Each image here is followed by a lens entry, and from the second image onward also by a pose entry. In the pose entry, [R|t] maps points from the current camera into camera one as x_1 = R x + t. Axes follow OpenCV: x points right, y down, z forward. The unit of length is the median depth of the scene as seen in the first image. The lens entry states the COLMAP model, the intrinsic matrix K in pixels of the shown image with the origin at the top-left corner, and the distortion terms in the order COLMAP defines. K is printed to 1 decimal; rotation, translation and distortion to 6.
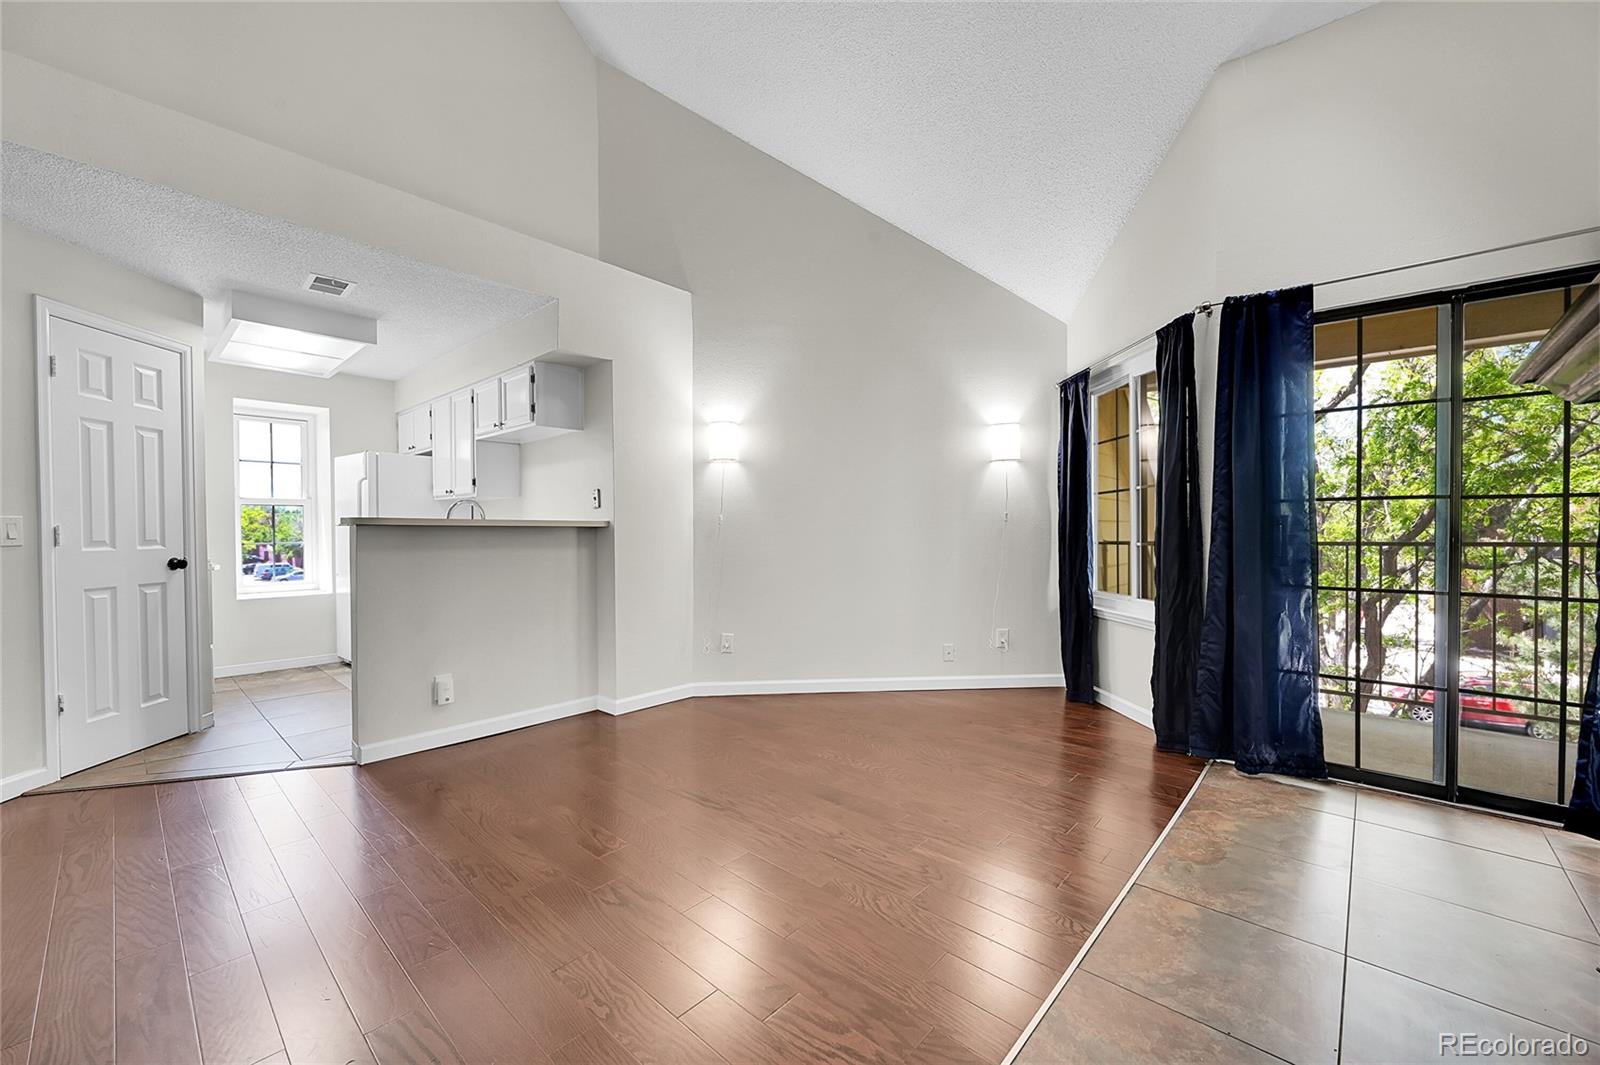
lens RADIAL K [[628.2, 0, 807.4], [0, 628.2, 535.0], [0, 0, 1]] dist [-0.002632, -0.000024]
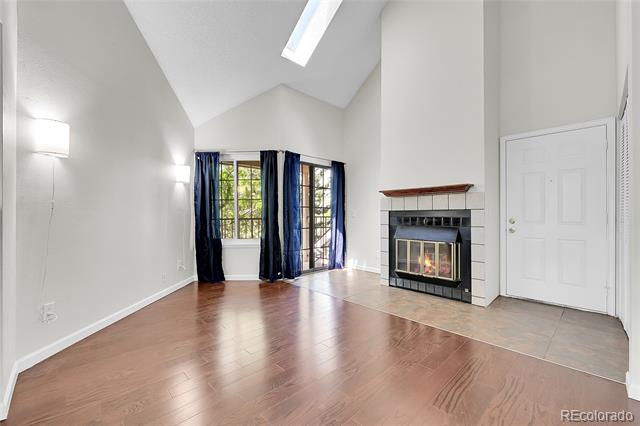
lens RADIAL K [[270.4, 0, 323.4], [0, 270.4, 214.0], [0, 0, 1]] dist [-0.000880, -0.000157]
pose [[0.073579, 0.004330, 0.997280, -0.652454], [0.011027, 0.999926, -0.005155, 0.001116], [-0.997228, 0.011377, 0.073526, 0.504894]]
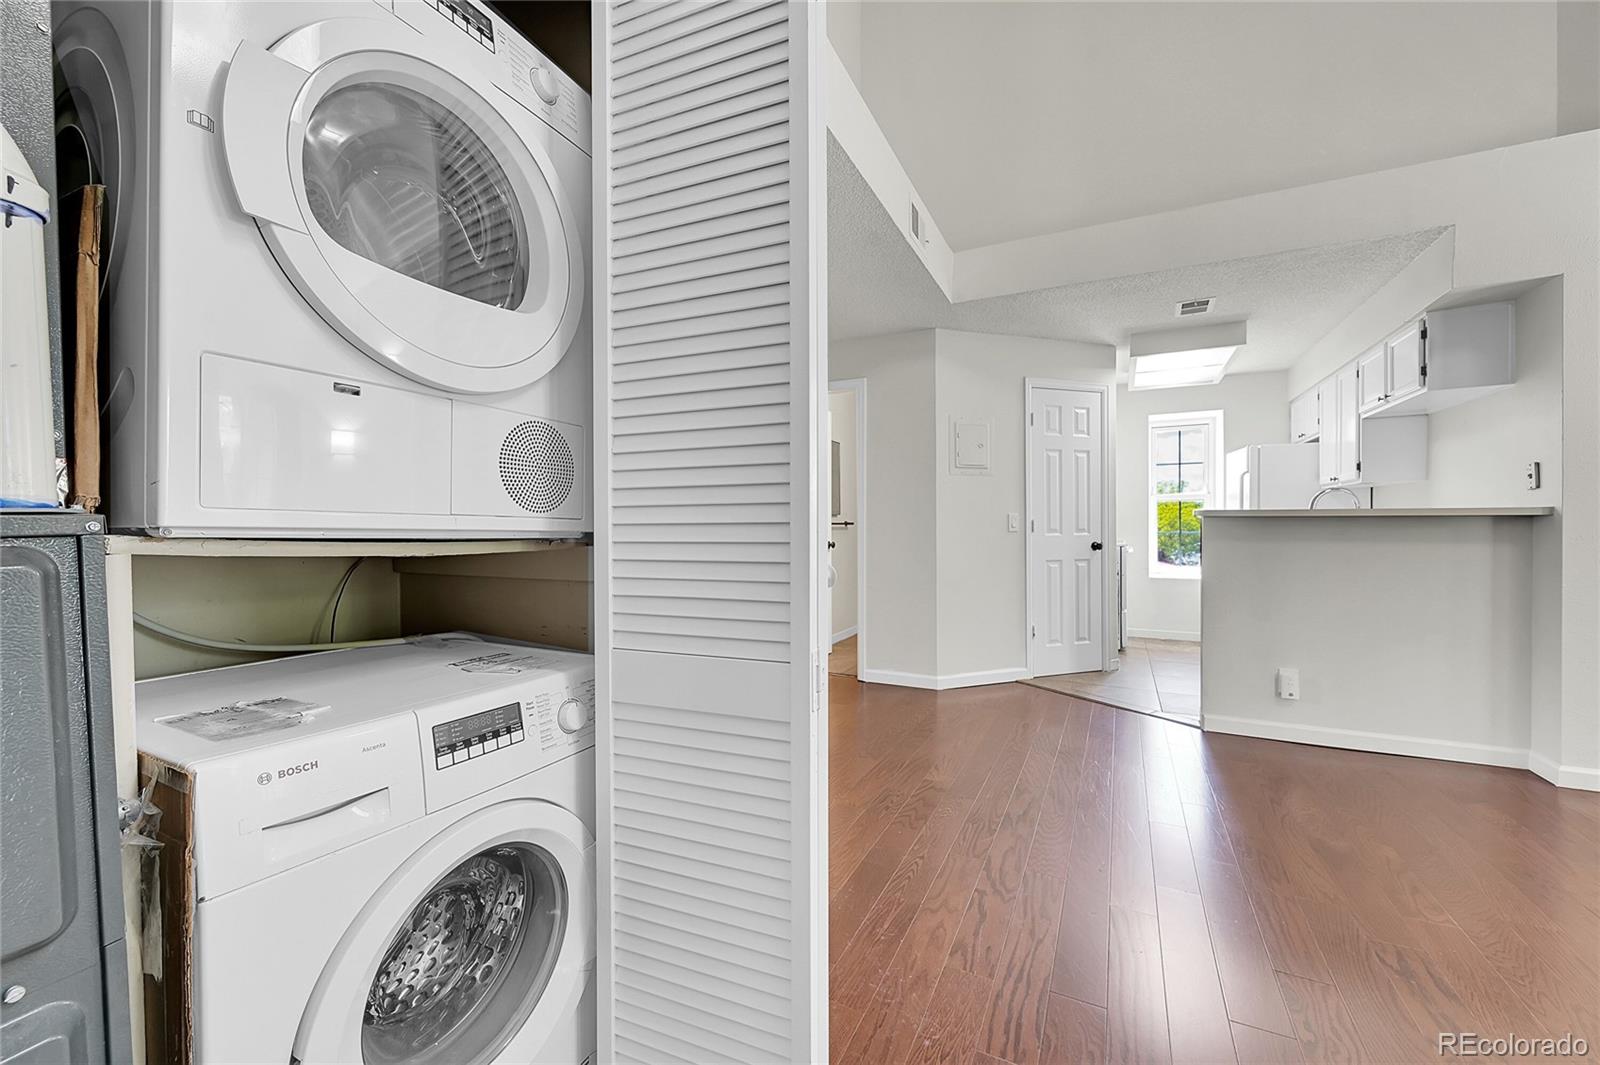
lens RADIAL K [[626.3, 0, 806.5], [0, 626.3, 536.0], [0, 0, 1]] dist [-0.001506, 0.000070]
pose [[0.266119, 0.018771, -0.963757, 0.133547], [-0.003988, 0.999823, 0.018372, 0.000548], [0.963932, -0.001046, 0.266147, 0.013445]]
